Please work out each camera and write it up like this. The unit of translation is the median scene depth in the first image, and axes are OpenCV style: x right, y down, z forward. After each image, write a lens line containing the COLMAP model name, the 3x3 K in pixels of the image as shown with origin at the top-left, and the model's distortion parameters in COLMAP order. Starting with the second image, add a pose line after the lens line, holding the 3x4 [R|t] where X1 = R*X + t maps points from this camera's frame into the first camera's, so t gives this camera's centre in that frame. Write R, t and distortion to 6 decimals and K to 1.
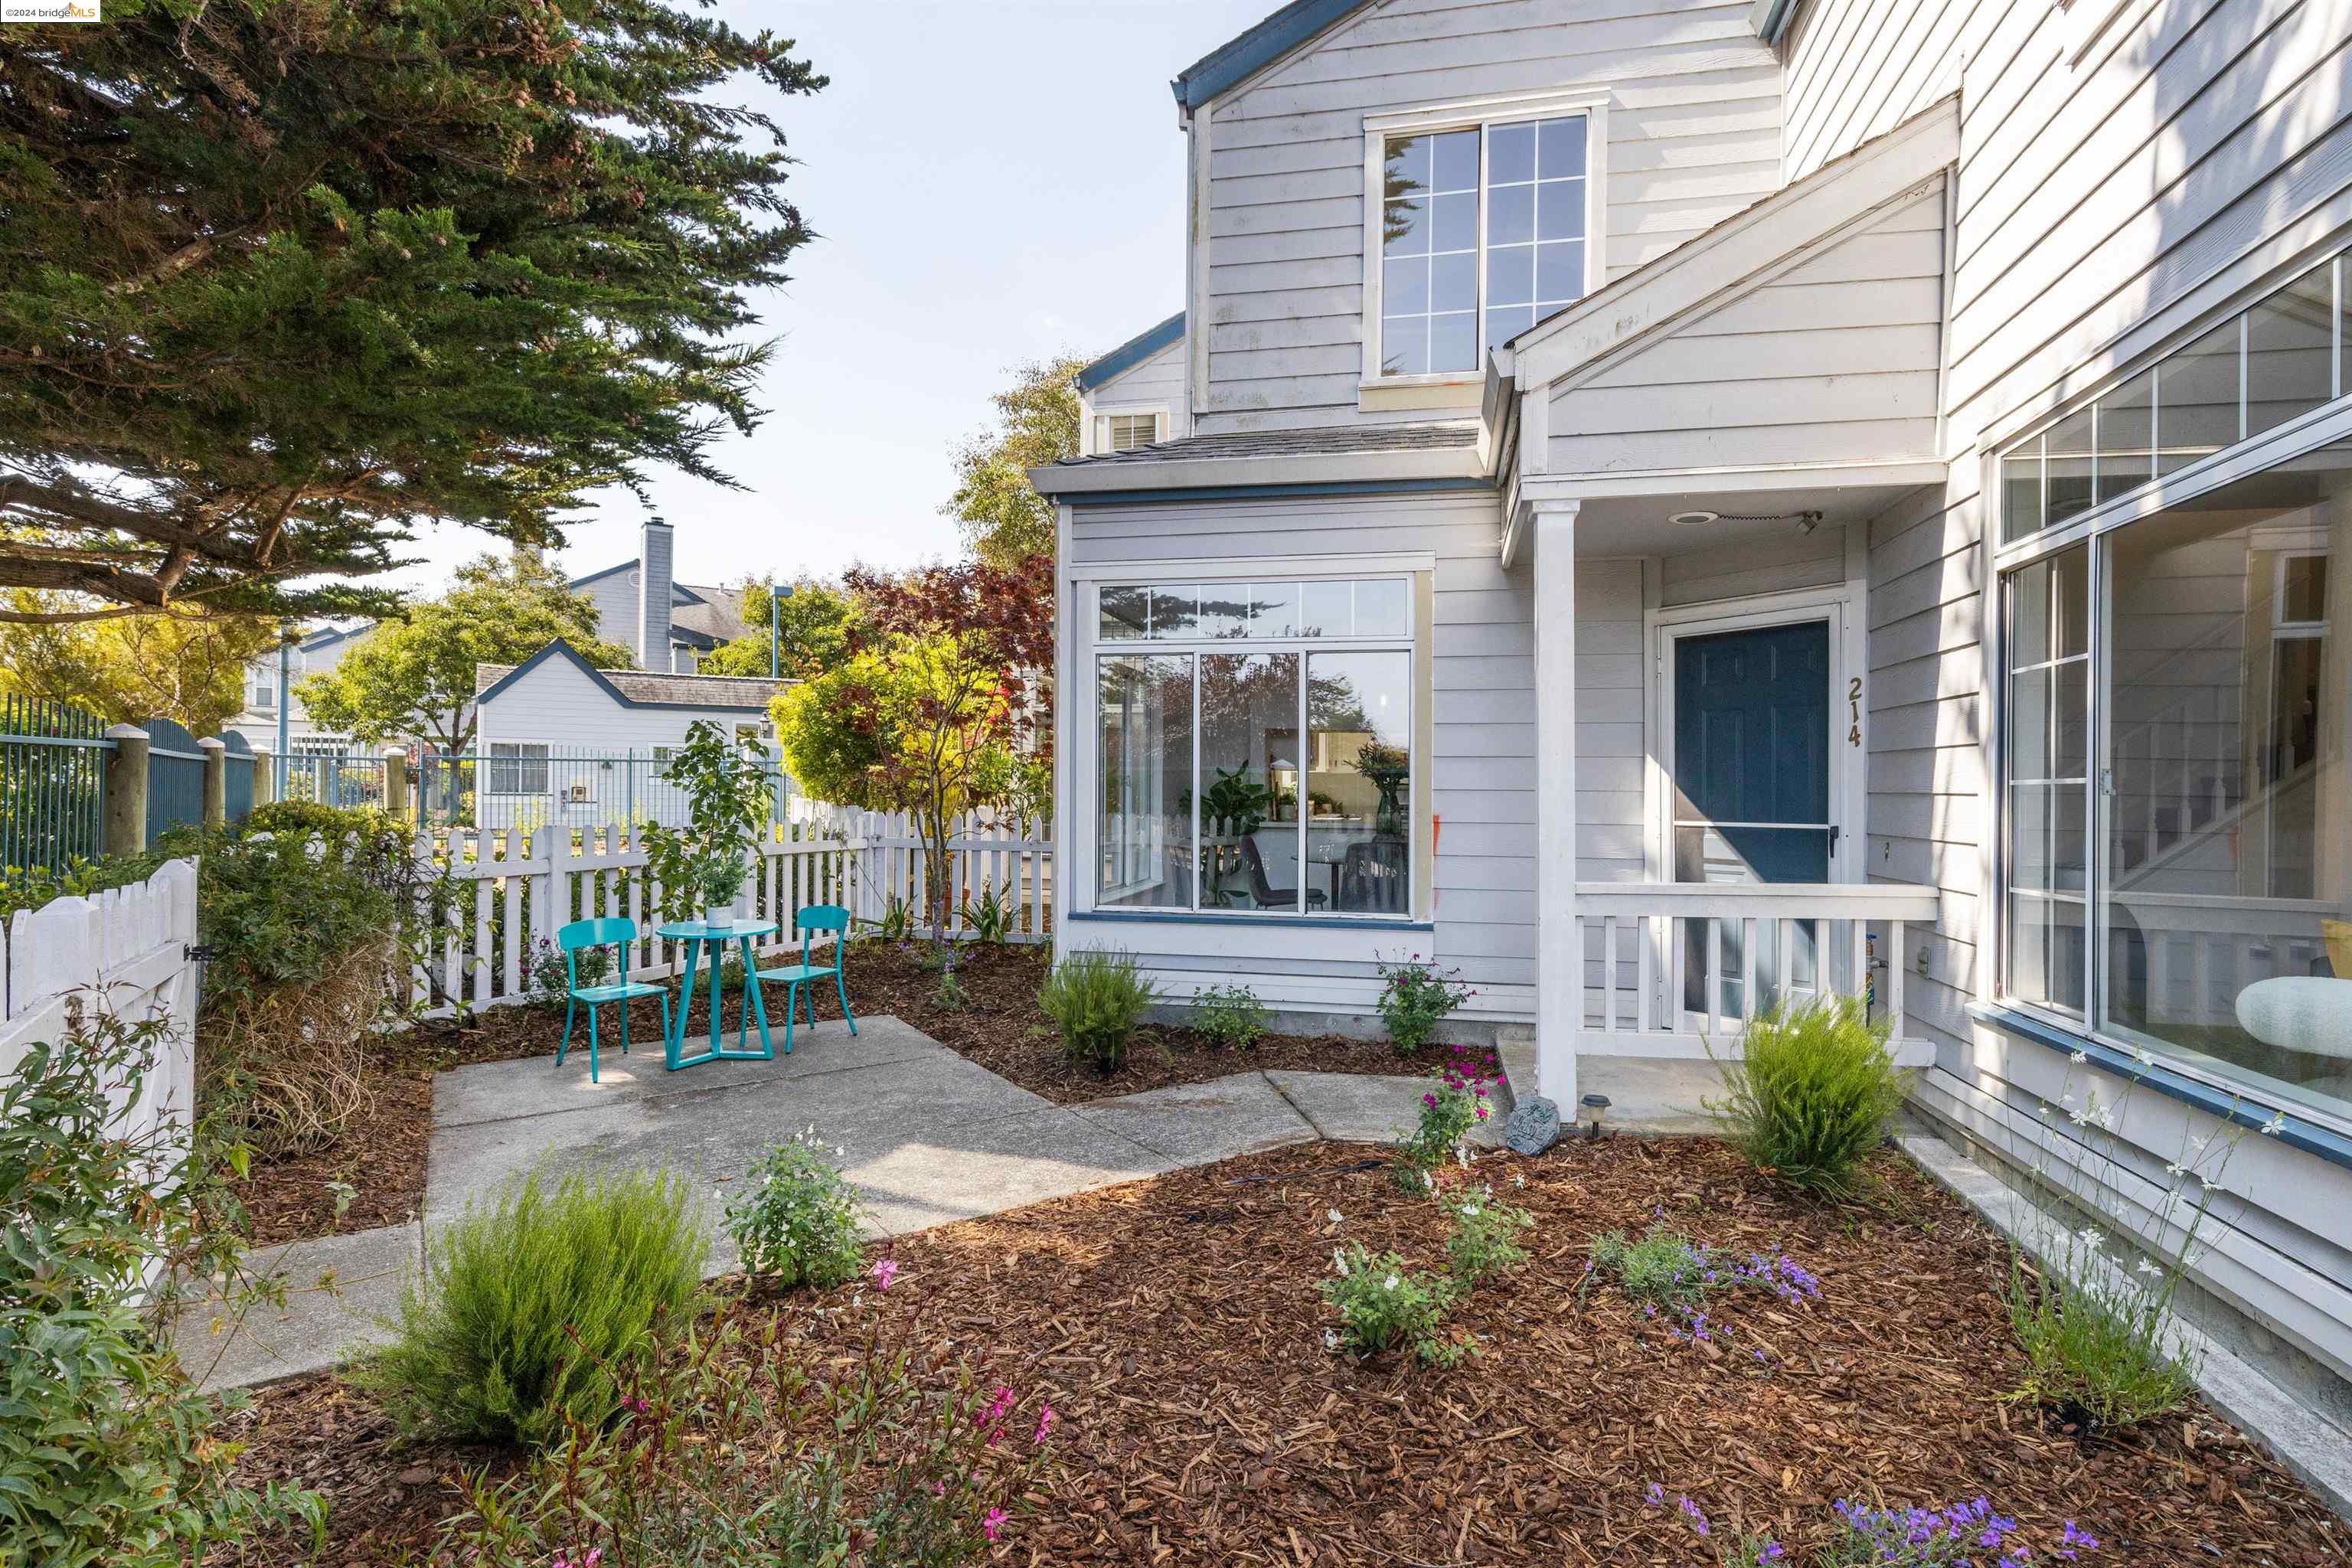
lens RADIAL K [[1166.0, 0, 1179.2], [0, 1166.0, 793.8], [0, 0, 1]] dist [-0.007000, -0.000139]
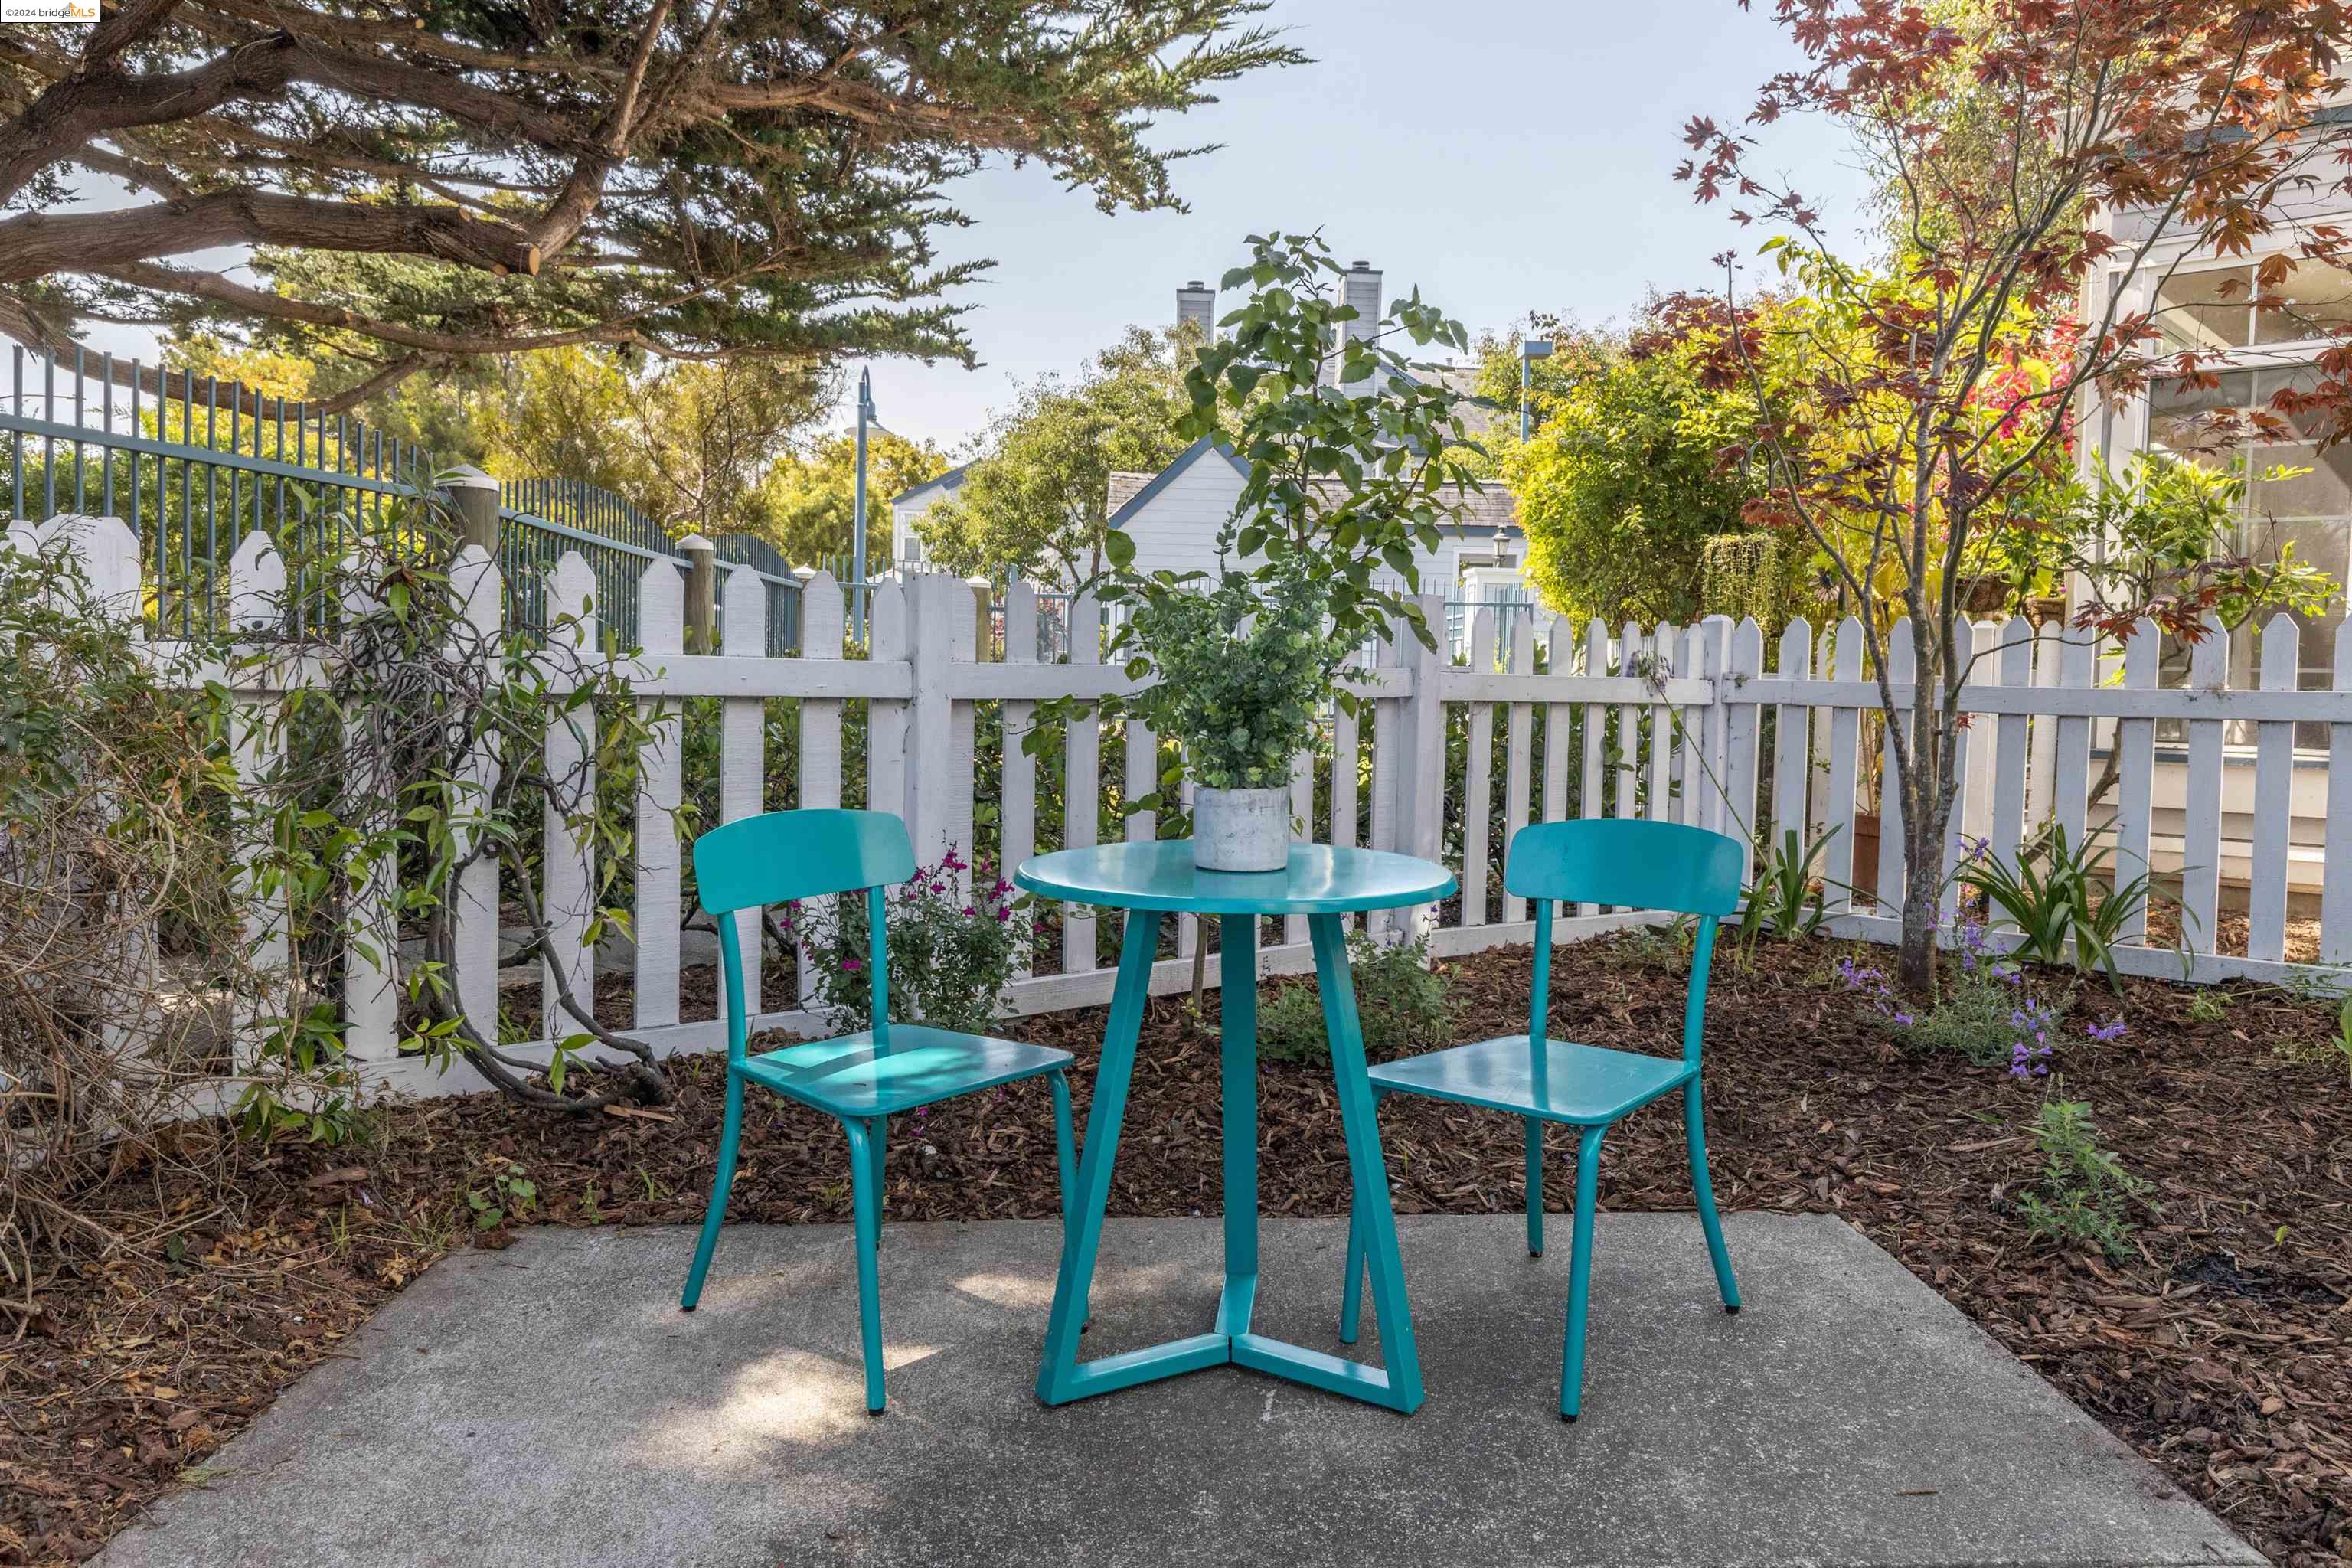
lens RADIAL K [[1704.0, 0, 1177.3], [0, 1704.0, 782.2], [0, 0, 1]] dist [-0.014401, -0.002469]
pose [[0.861507, 0.046171, -0.505643, -0.107111], [-0.020062, 0.998175, 0.056963, 0.037051], [0.507350, -0.038930, 0.860860, 0.331650]]
